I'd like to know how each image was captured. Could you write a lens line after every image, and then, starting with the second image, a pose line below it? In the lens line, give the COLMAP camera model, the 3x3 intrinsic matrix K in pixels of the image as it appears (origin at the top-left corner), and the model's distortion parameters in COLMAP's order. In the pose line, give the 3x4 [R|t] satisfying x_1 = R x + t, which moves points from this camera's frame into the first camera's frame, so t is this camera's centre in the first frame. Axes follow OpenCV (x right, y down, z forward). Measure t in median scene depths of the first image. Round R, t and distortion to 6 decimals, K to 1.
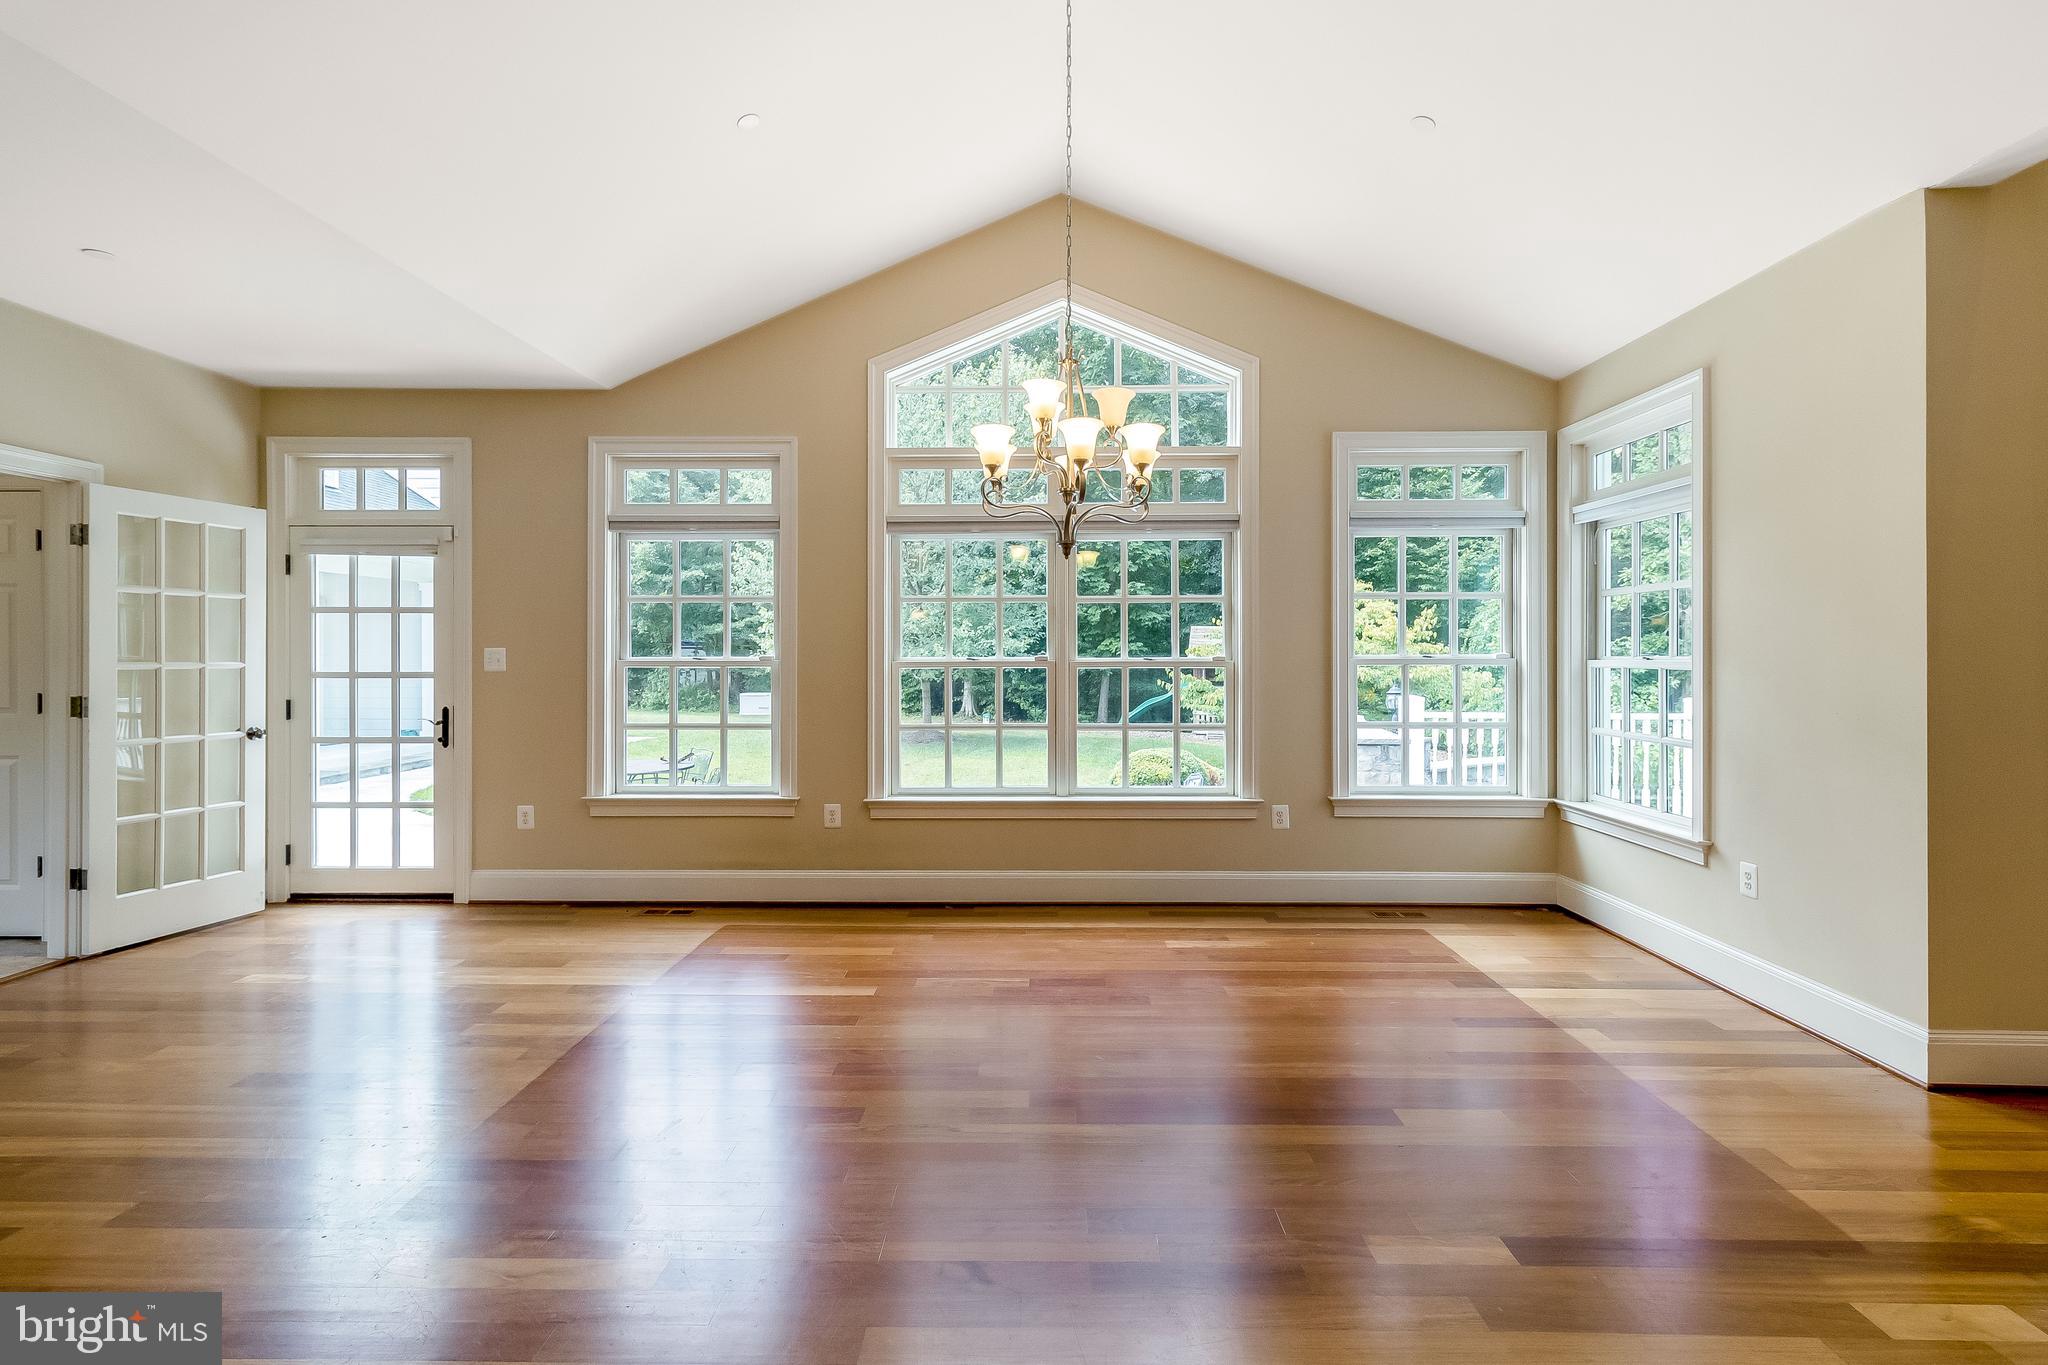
lens RADIAL K [[963.8, 0, 1006.4], [0, 963.8, 657.7], [0, 0, 1]] dist [0.000770, 0.000253]
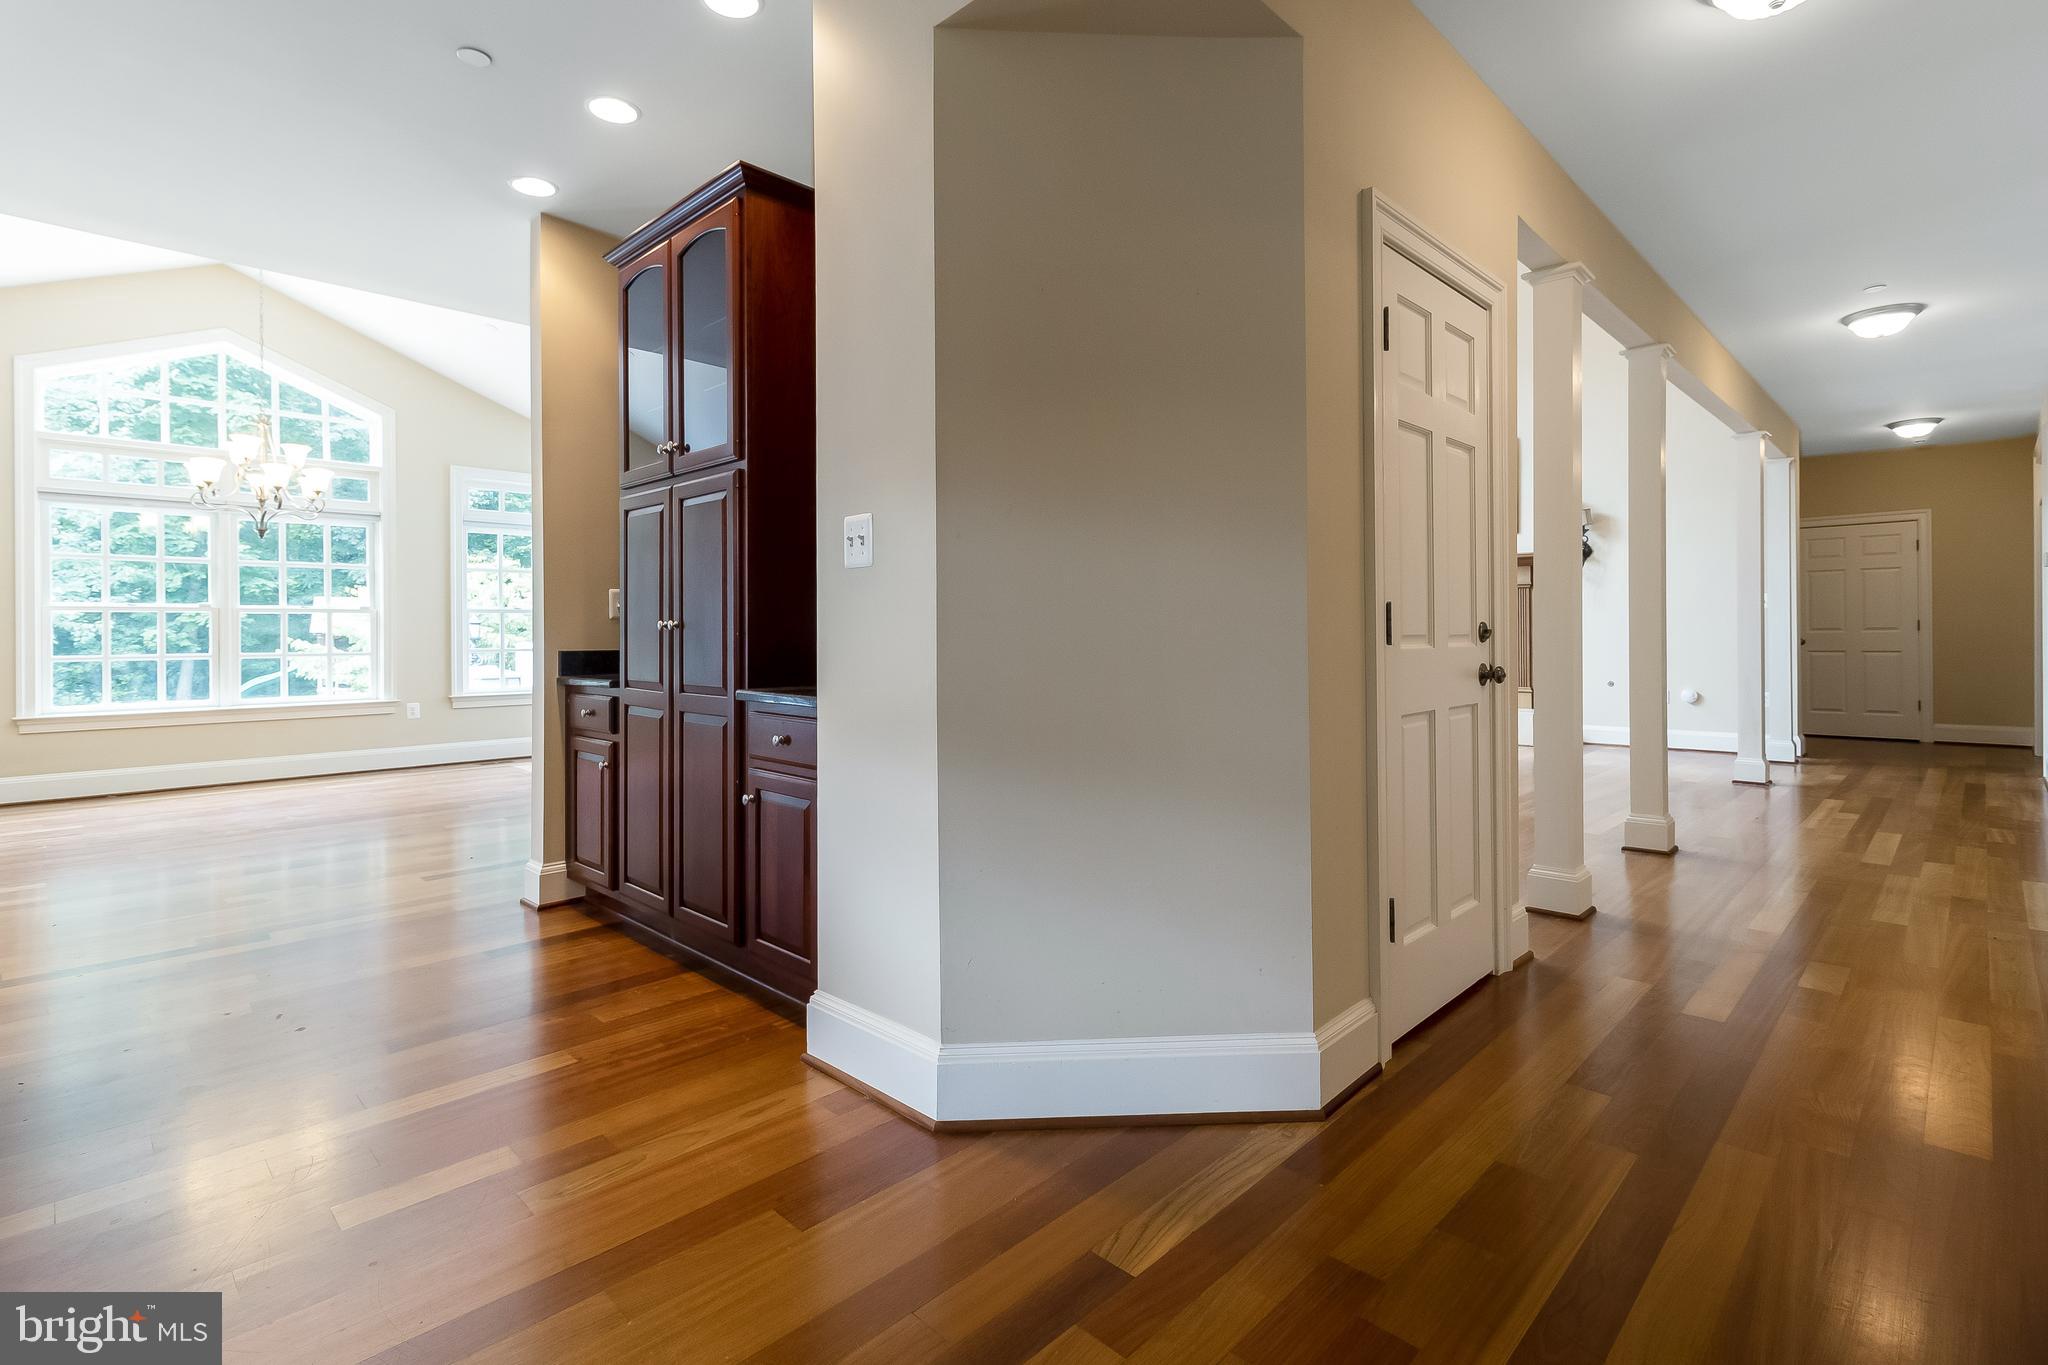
lens RADIAL K [[971.2, 0, 1055.5], [0, 971.2, 630.8], [0, 0, 1]] dist [0.002544, 0.000289]
pose [[0.661579, -0.000341, 0.749876, -0.197637], [0.006071, 0.999970, -0.004902, 0.052108], [-0.749851, 0.007796, 0.661560, -0.784550]]
